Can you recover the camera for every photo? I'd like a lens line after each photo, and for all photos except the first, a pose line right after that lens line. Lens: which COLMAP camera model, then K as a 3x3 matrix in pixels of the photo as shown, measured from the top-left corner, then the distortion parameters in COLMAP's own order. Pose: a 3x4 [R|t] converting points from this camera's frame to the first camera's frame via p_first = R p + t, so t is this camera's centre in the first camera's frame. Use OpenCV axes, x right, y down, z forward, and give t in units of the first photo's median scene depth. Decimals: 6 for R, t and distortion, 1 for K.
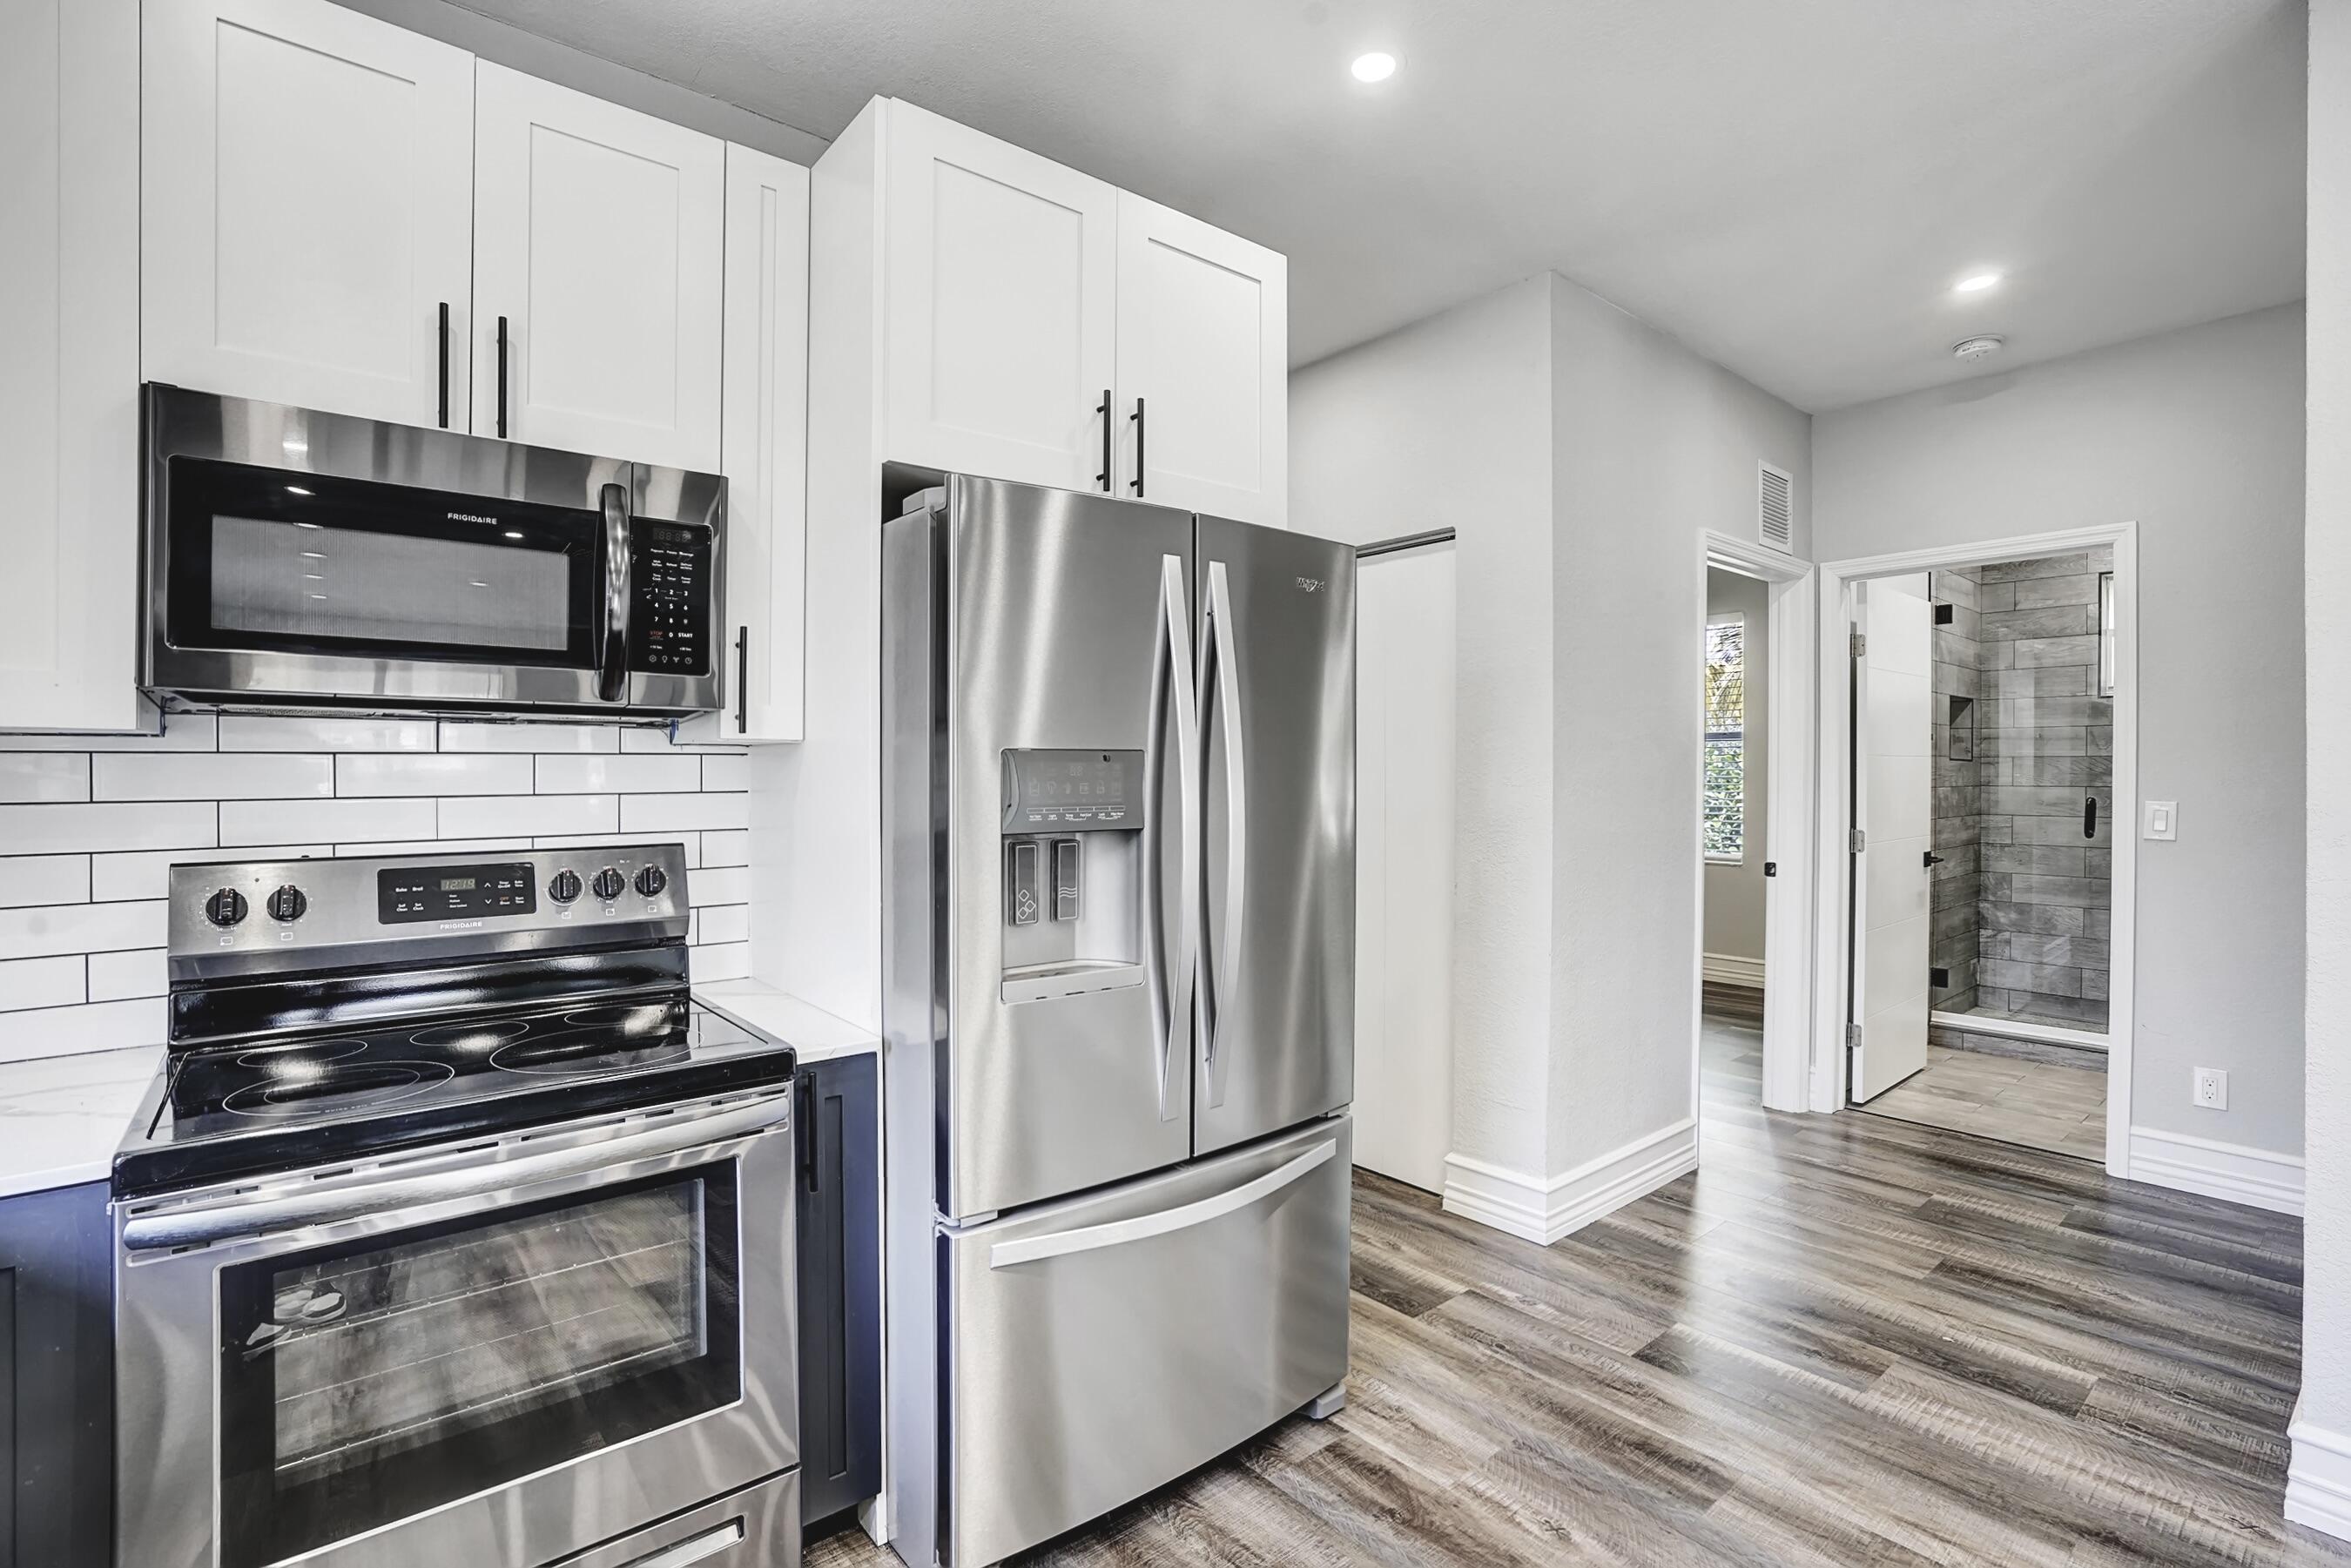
lens RADIAL K [[1091.3, 0, 1186.9], [0, 1091.3, 779.0], [0, 0, 1]] dist [-0.011736, 0.000865]
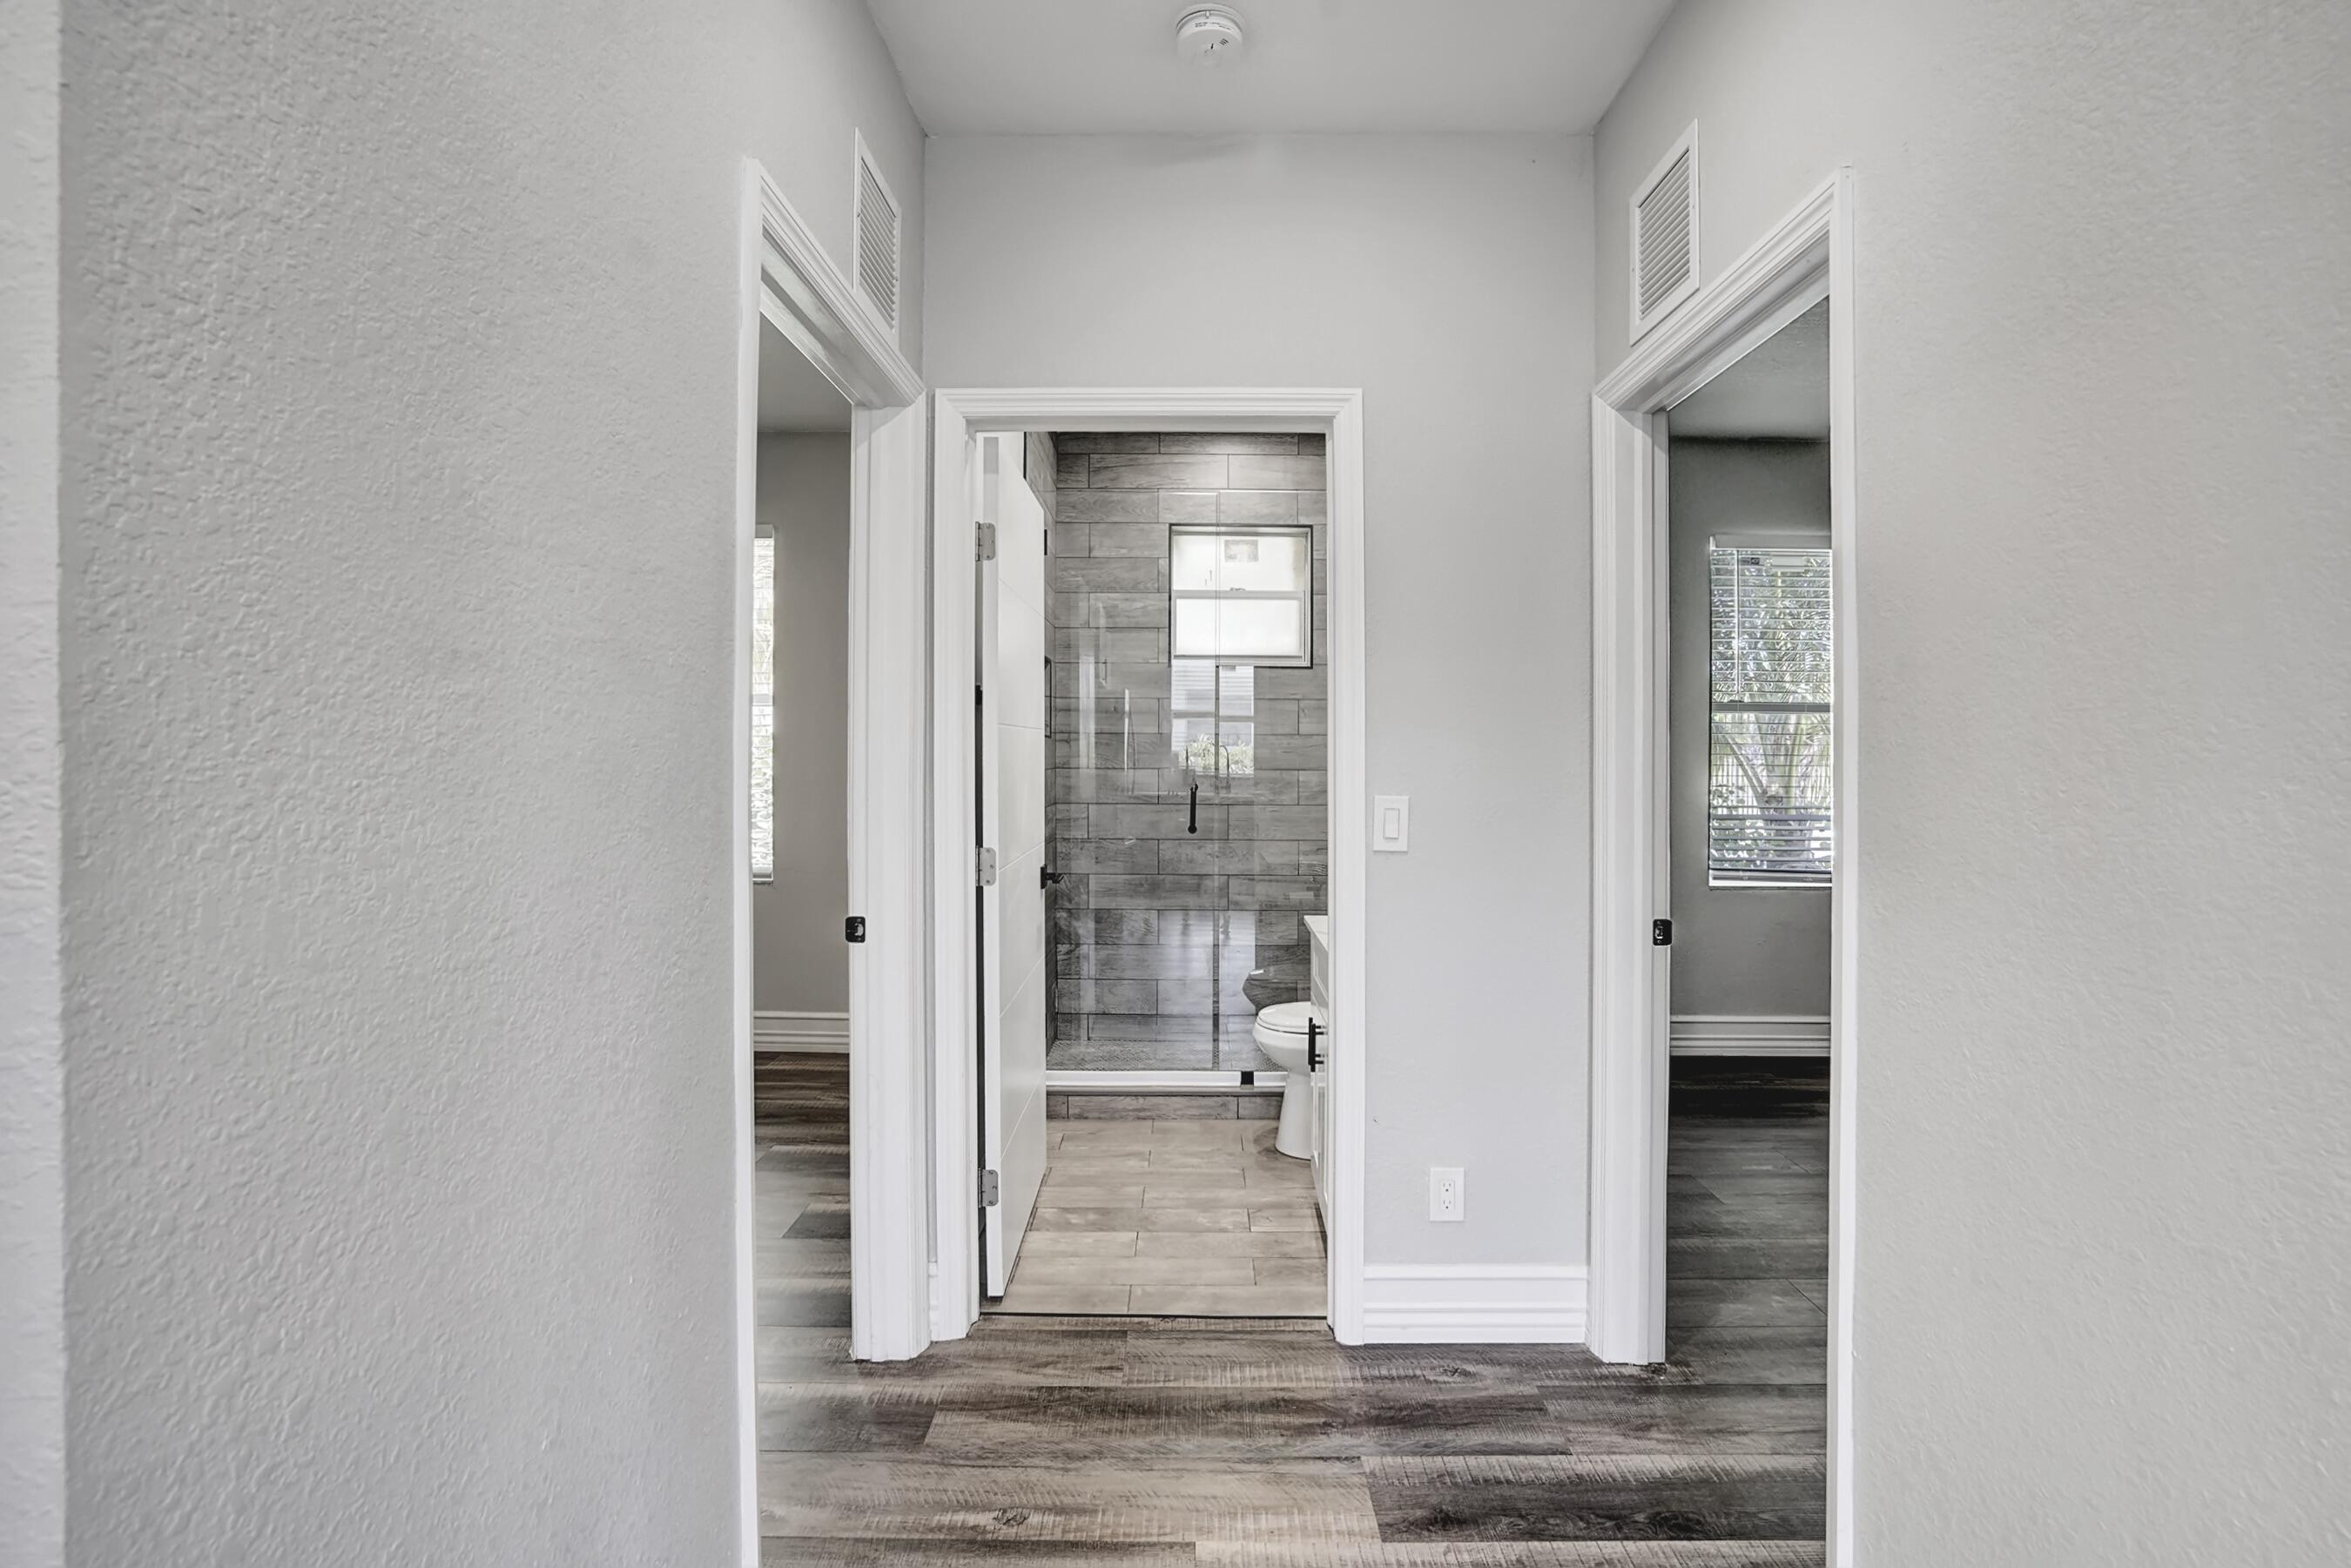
lens RADIAL K [[1091.3, 0, 1197.2], [0, 1091.3, 769.5], [0, 0, 1]] dist [-0.011736, 0.000865]
pose [[0.642783, -0.017611, 0.765846, 0.226889], [0.010495, 0.999844, 0.014184, -0.005519], [-0.765977, -0.001080, 0.642867, 0.518508]]
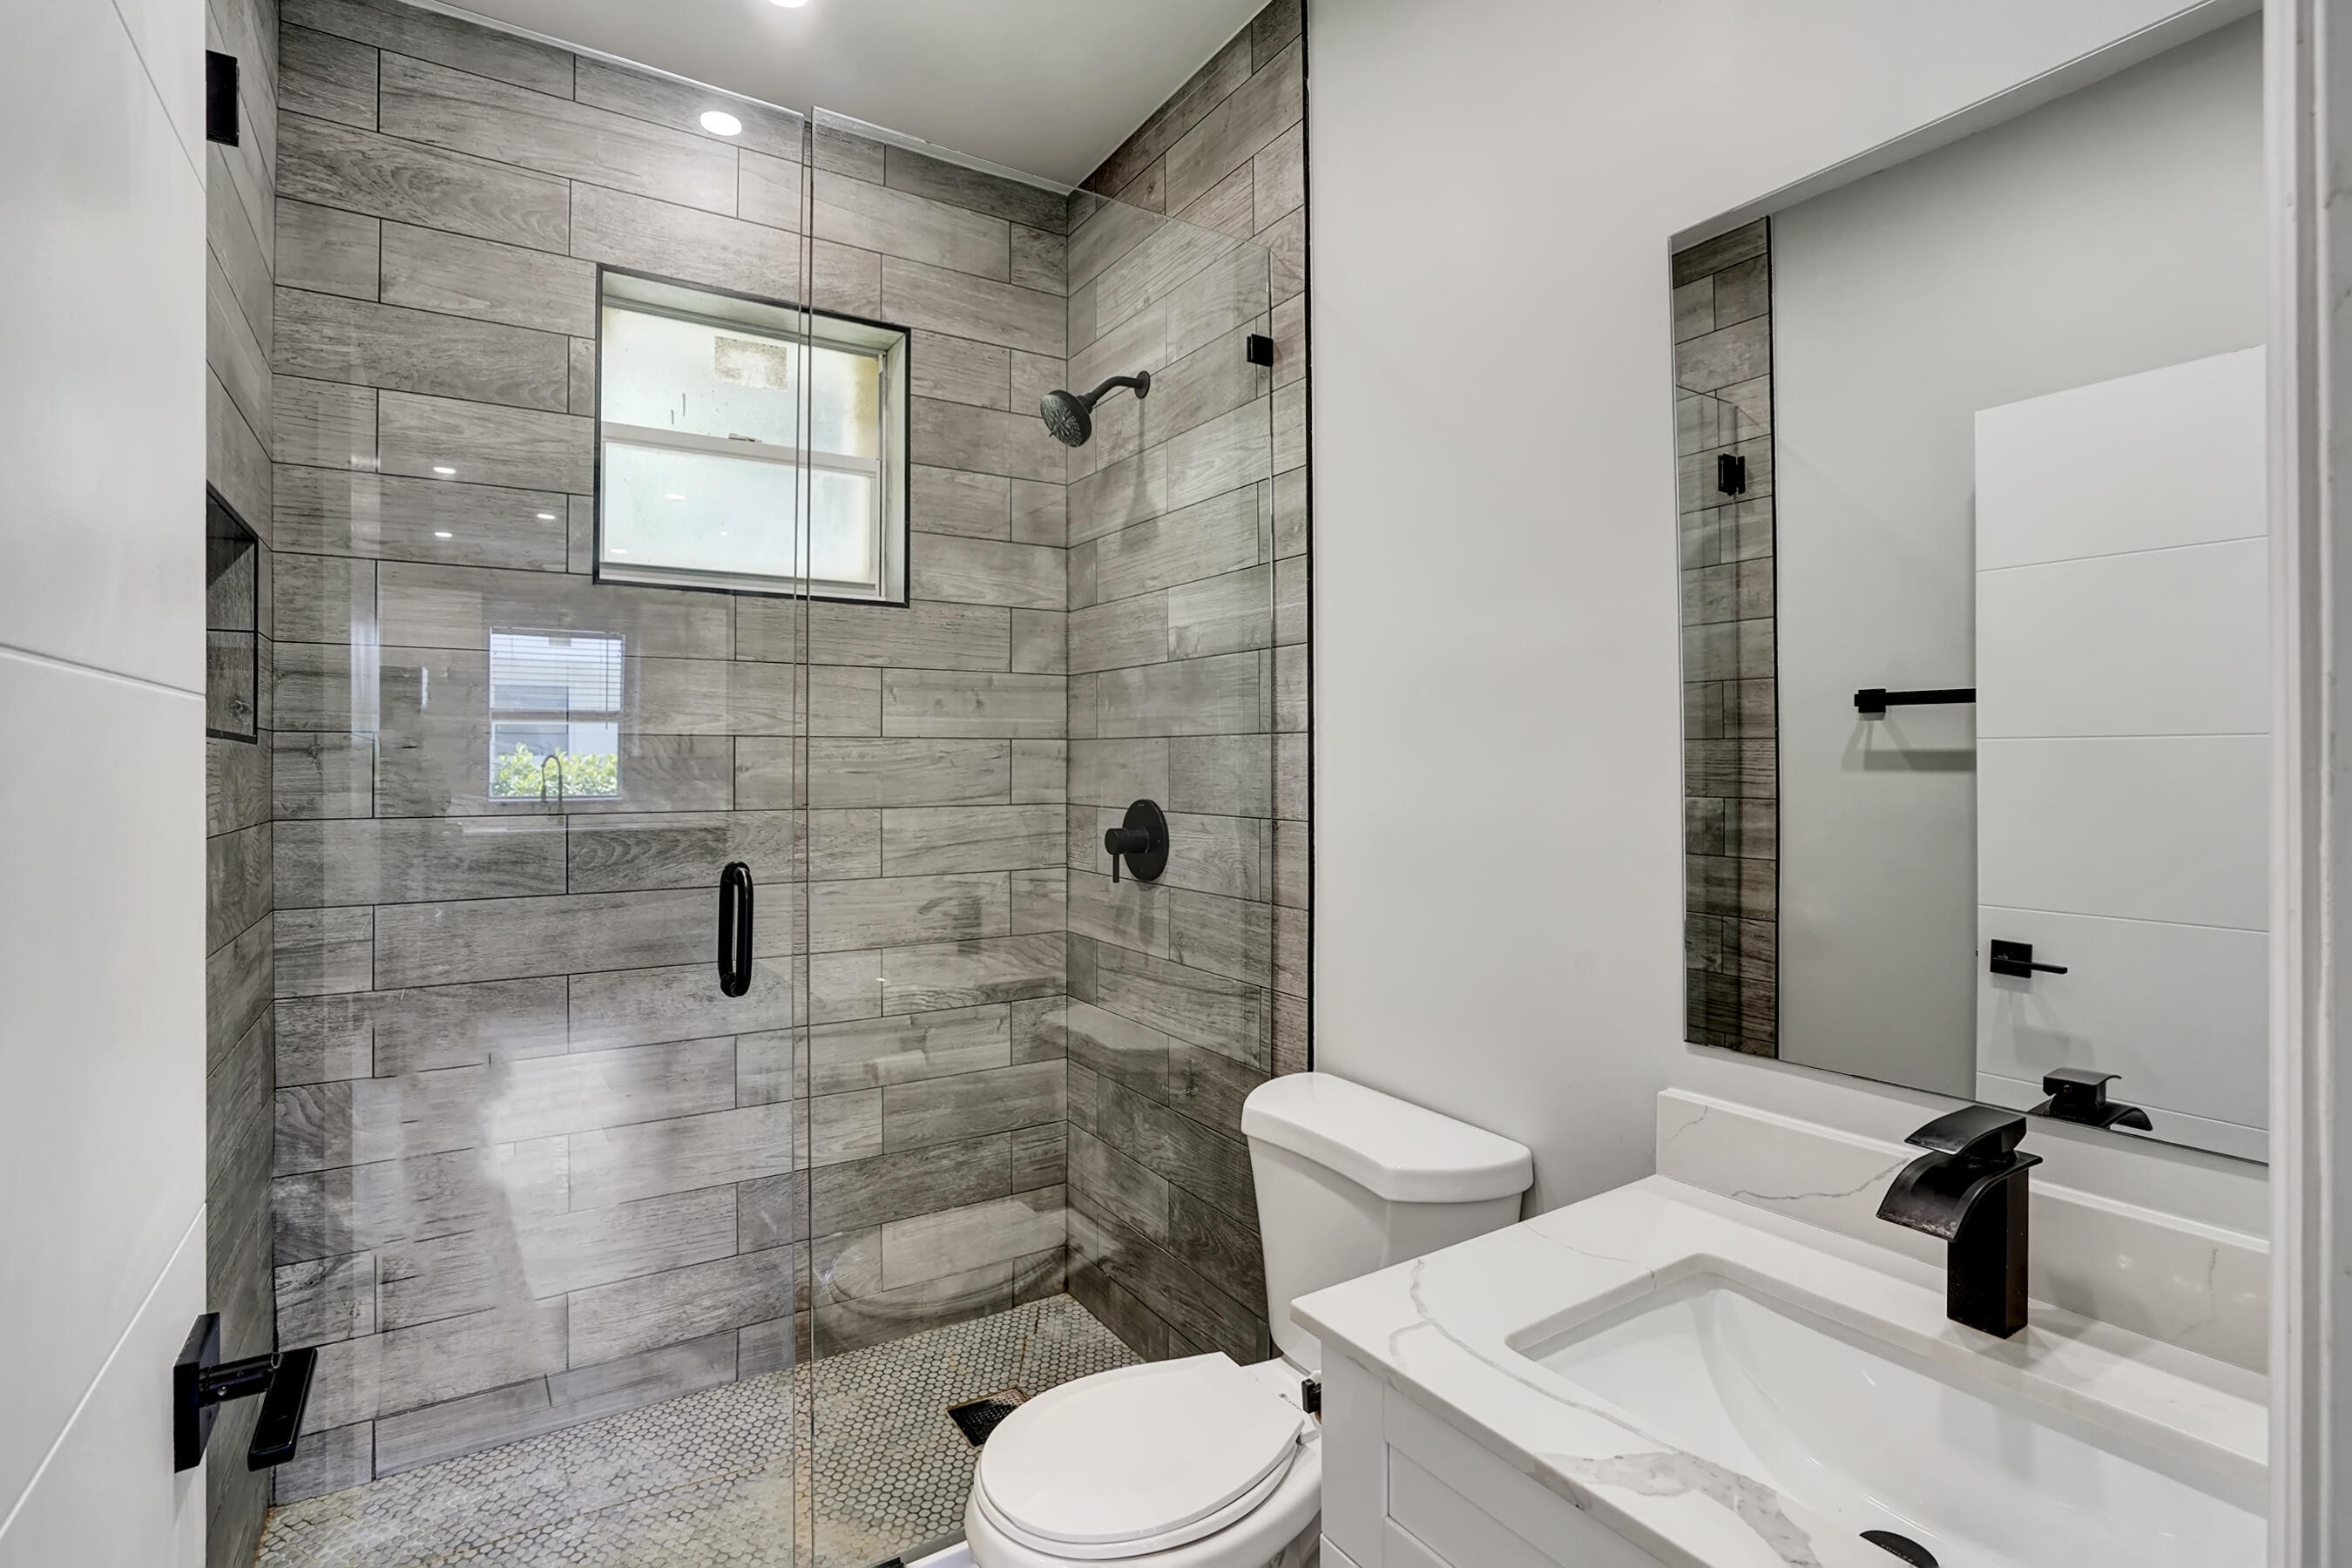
lens RADIAL K [[1091.9, 0, 1157.3], [0, 1091.9, 747.3], [0, 0, 1]] dist [-0.011736, 0.000865]
pose [[0.143768, 0.003795, 0.989604, 0.601909], [0.019732, 0.999783, -0.006701, -0.012366], [-0.989415, 0.020491, 0.143662, 0.924548]]
